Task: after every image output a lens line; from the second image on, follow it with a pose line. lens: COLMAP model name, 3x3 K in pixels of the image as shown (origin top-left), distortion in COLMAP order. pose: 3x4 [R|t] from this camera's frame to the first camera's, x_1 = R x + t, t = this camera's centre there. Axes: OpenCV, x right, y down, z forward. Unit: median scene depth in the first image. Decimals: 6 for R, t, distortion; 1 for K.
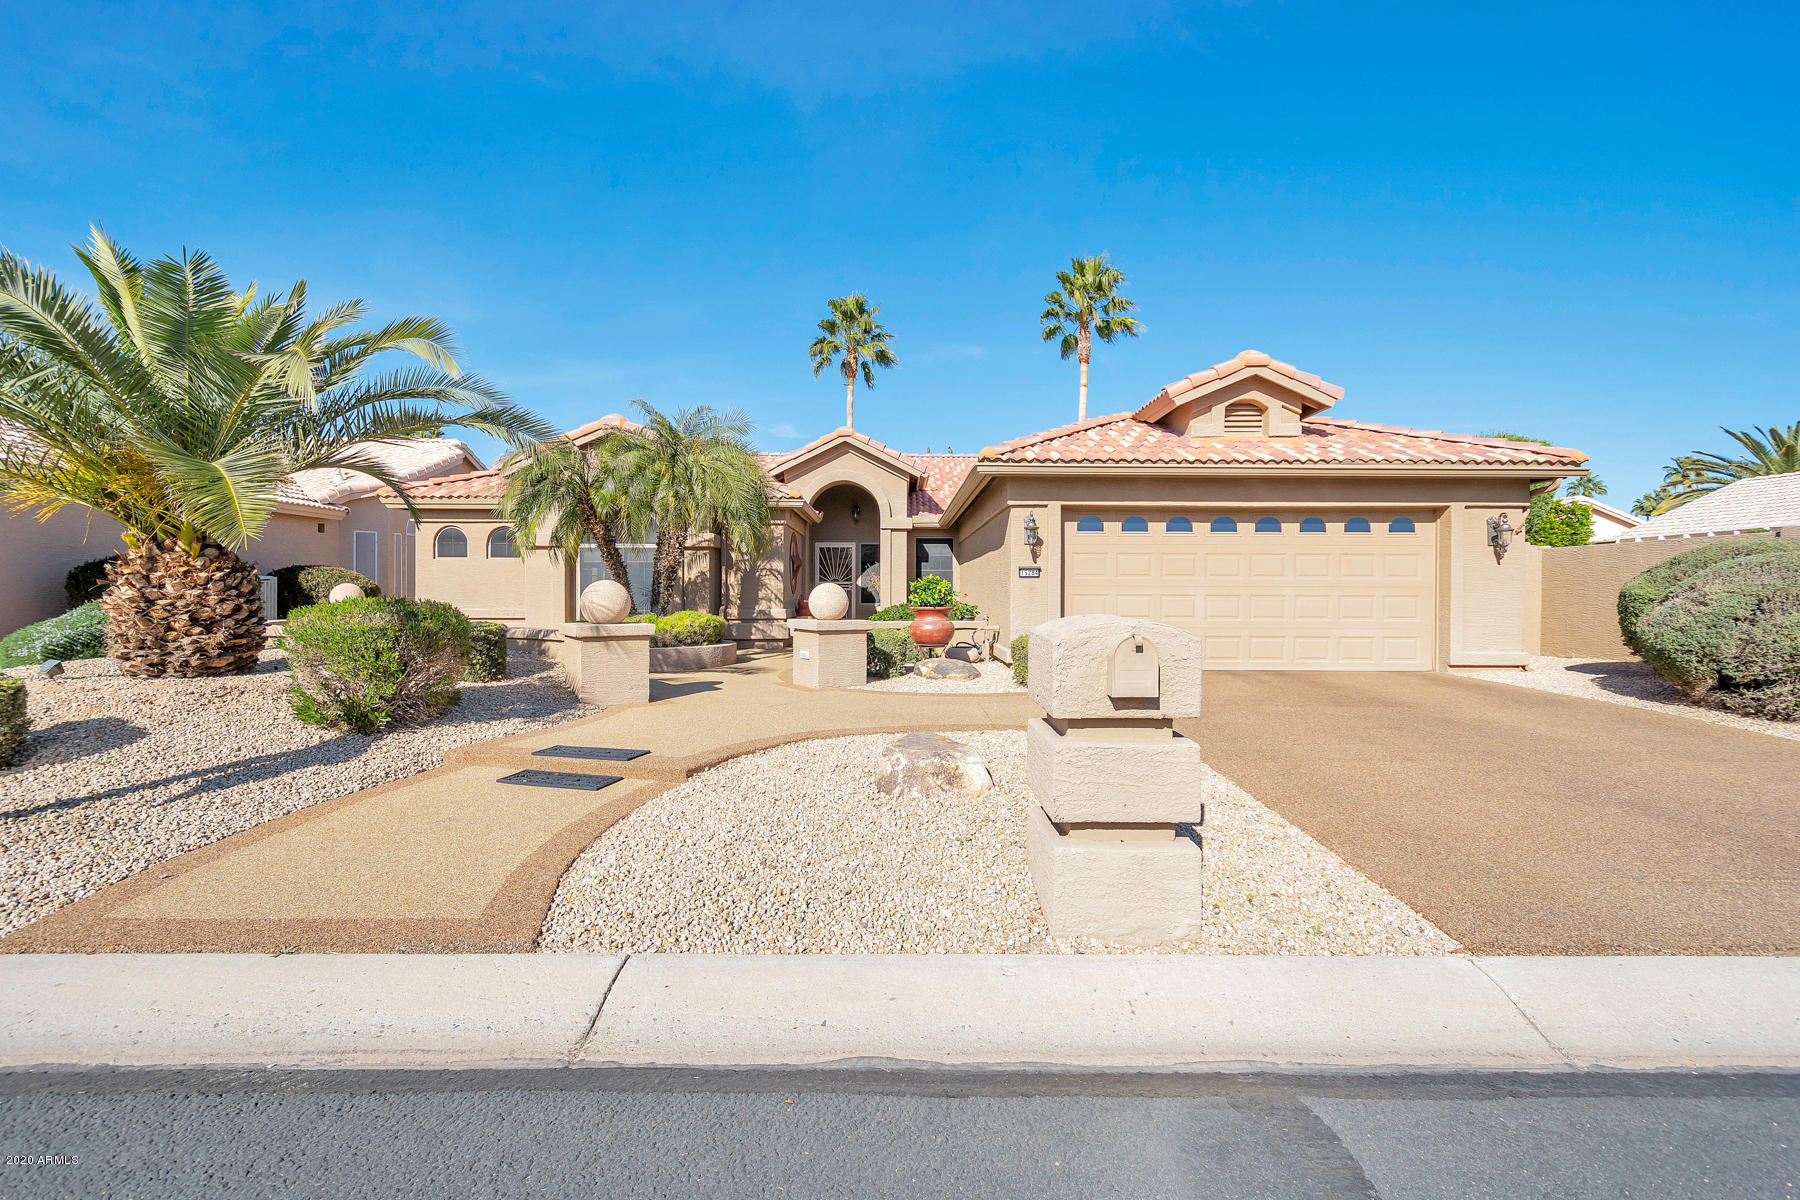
lens RADIAL K [[796.2, 0, 894.4], [0, 796.2, 595.5], [0, 0, 1]] dist [0.008543, -0.001739]
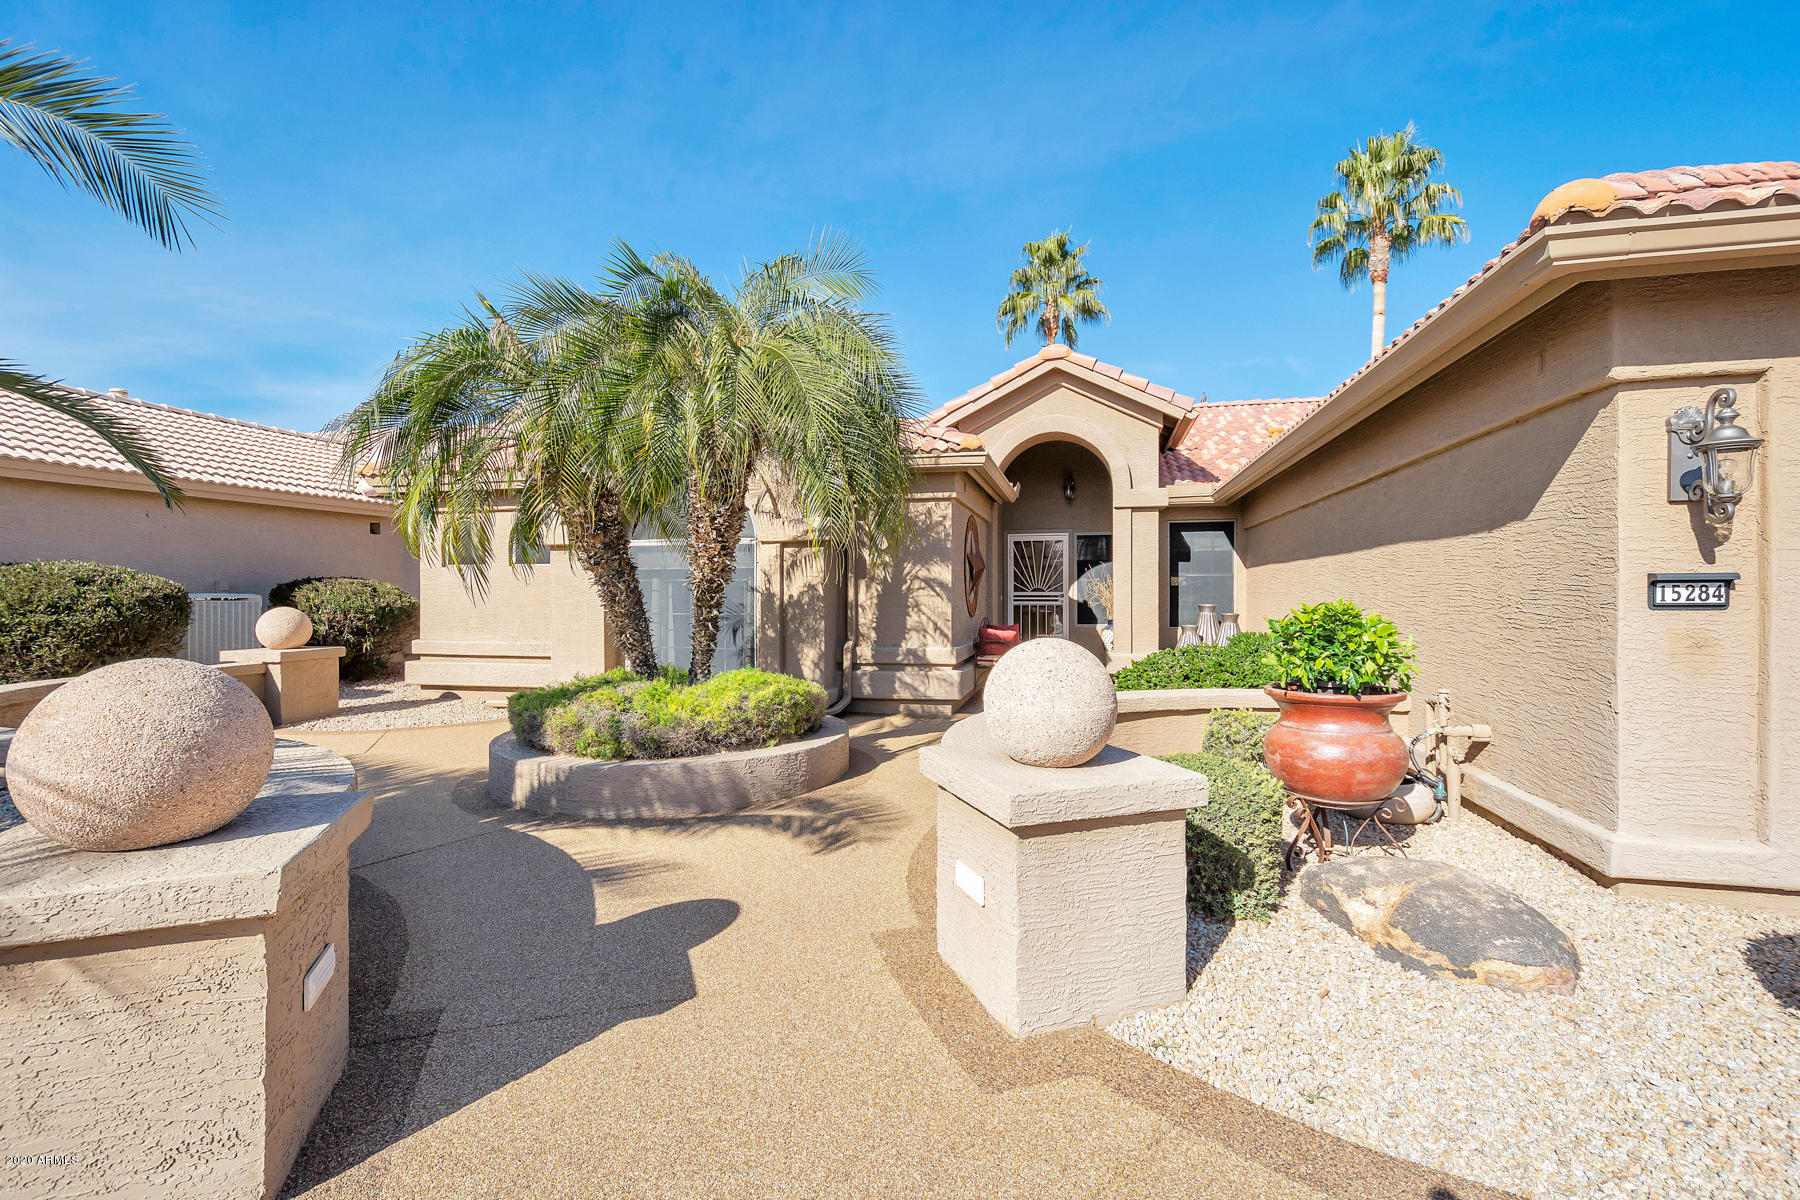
lens RADIAL K [[796.2, 0, 885.4], [0, 796.2, 597.0], [0, 0, 1]] dist [0.008543, -0.001739]
pose [[0.968324, -0.003304, -0.249676, -0.042242], [0.003880, 0.999991, 0.001816, -0.020470], [0.249667, -0.002728, 0.968328, 0.437922]]
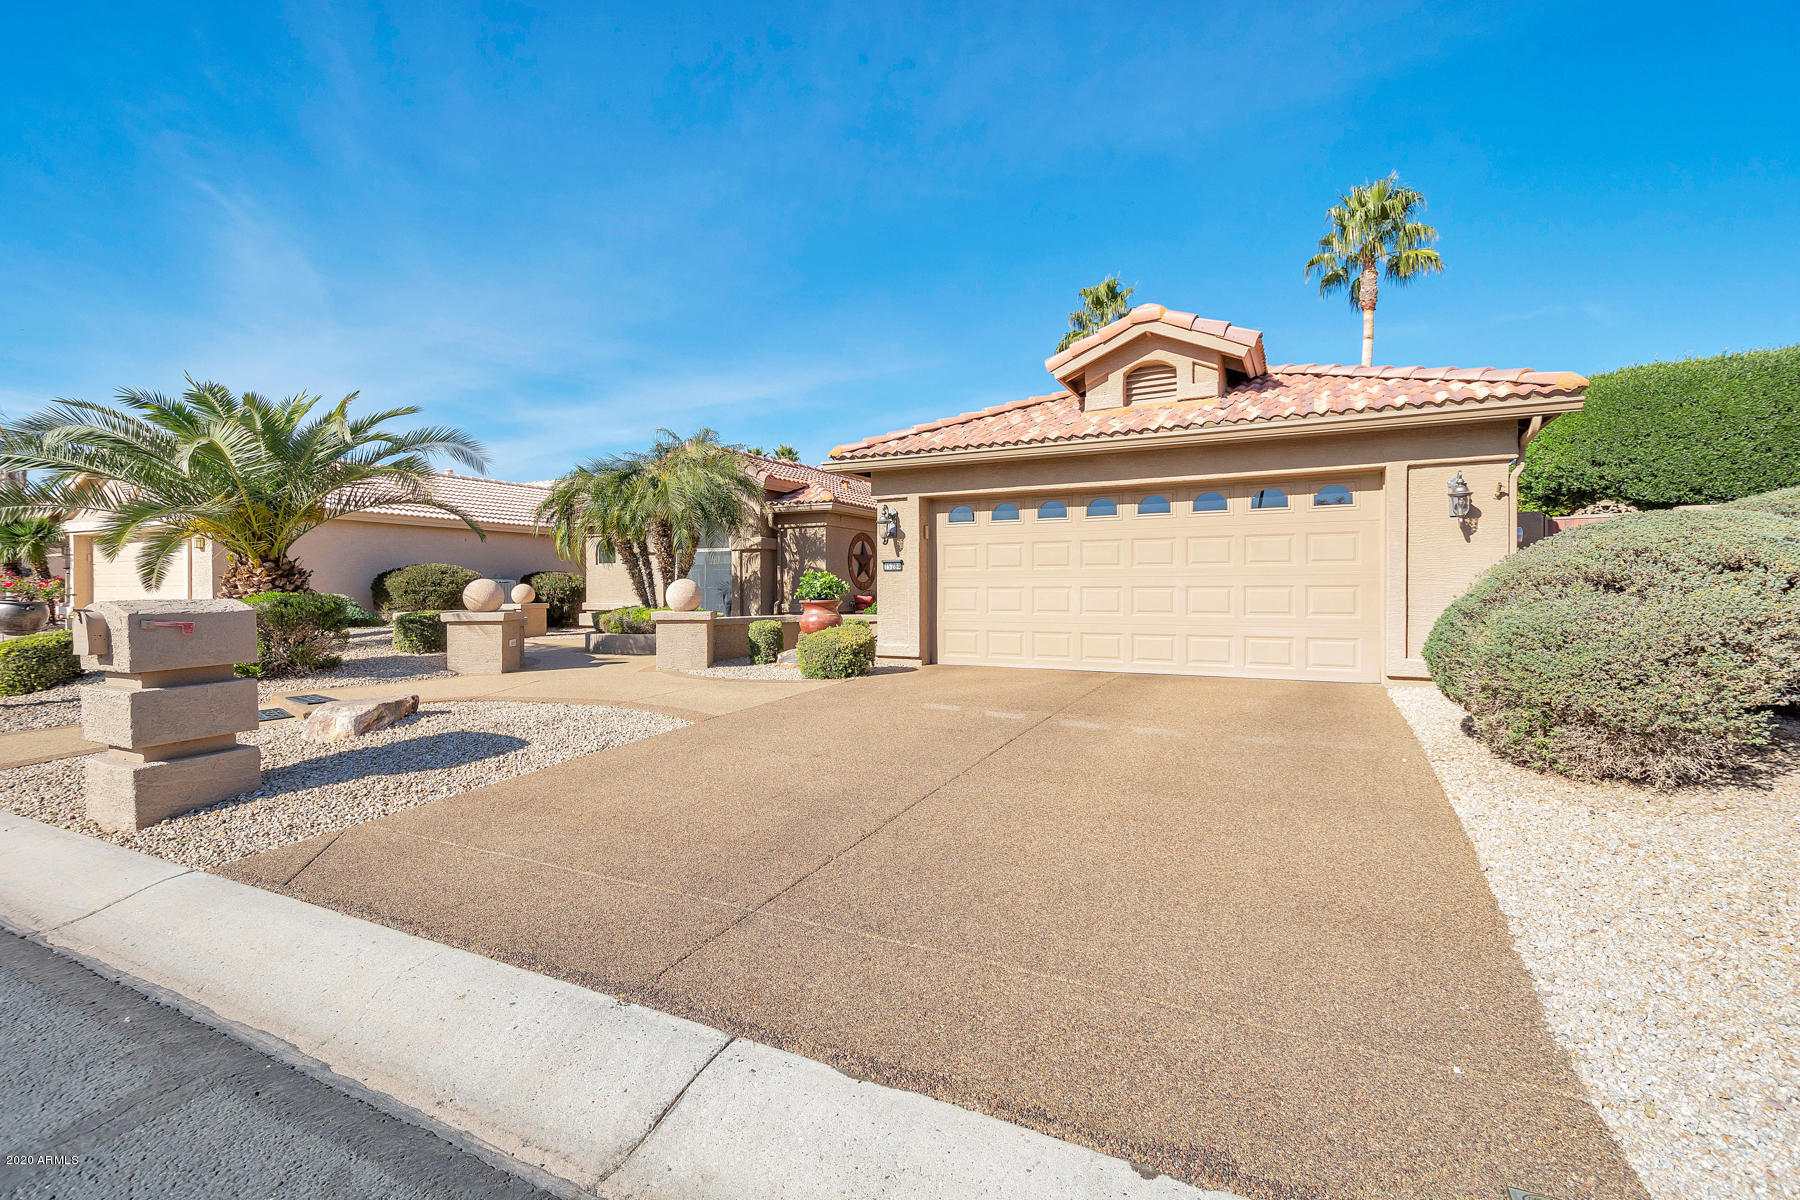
lens RADIAL K [[796.2, 0, 899.2], [0, 796.2, 597.1], [0, 0, 1]] dist [0.008543, -0.001739]
pose [[0.886349, -0.002739, -0.463010, 0.458210], [0.004644, 0.999985, 0.002974, 0.005232], [0.462995, -0.004786, 0.886348, 0.080504]]
